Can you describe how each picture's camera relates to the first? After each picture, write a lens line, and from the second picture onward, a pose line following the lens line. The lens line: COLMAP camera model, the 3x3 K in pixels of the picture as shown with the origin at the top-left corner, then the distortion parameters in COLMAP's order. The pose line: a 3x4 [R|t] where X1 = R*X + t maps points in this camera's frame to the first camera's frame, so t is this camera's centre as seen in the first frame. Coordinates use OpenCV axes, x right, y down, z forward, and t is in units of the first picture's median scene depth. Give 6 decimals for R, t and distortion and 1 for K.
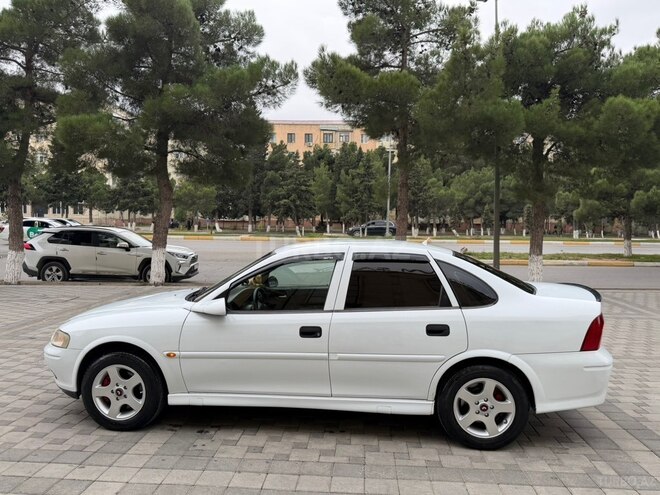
lens RADIAL K [[533.5, 0, 334.2], [0, 533.5, 257.0], [0, 0, 1]] dist [0.106371, -0.167498]
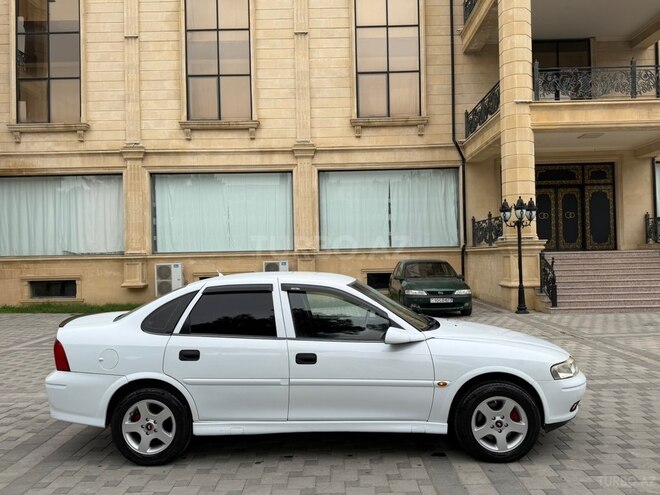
lens RADIAL K [[533.5, 0, 334.2], [0, 533.5, 257.0], [0, 0, 1]] dist [0.106371, -0.167498]
pose [[-0.998329, 0.007555, -0.057294, 0.002348], [0.003937, 0.998006, 0.063000, -0.155586], [0.057656, 0.062669, -0.996368, 2.475476]]
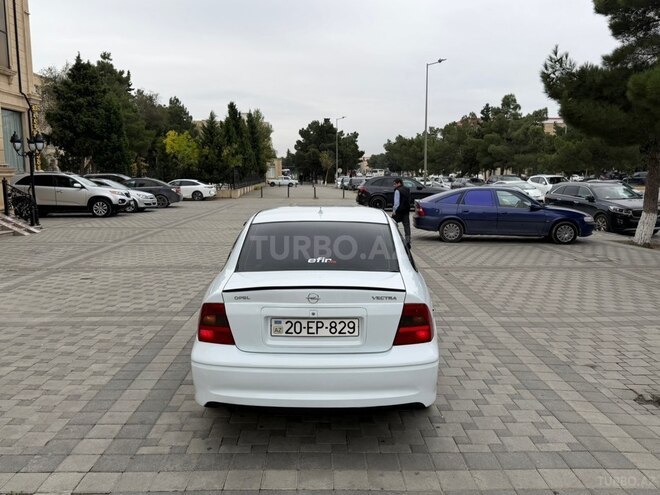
lens RADIAL K [[540.0, 0, 335.6], [0, 540.0, 243.4], [0, 0, 1]] dist [0.105913, -0.157961]
pose [[0.090302, 0.109378, -0.989890, 1.317518], [-0.061918, 0.992645, 0.104034, -0.083612], [0.993988, 0.051898, 0.096411, 1.102510]]
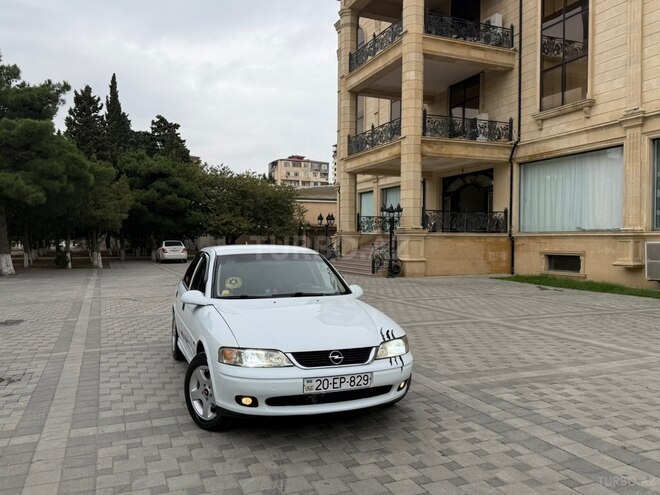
lens RADIAL K [[535.6, 0, 328.1], [0, 535.6, 247.8], [0, 0, 1]] dist [0.122420, -0.205650]
pose [[-0.436837, -0.028154, 0.899100, -1.483948], [0.047675, 0.997381, 0.054395, -0.104620], [-0.898276, 0.066626, -0.434351, 1.699078]]
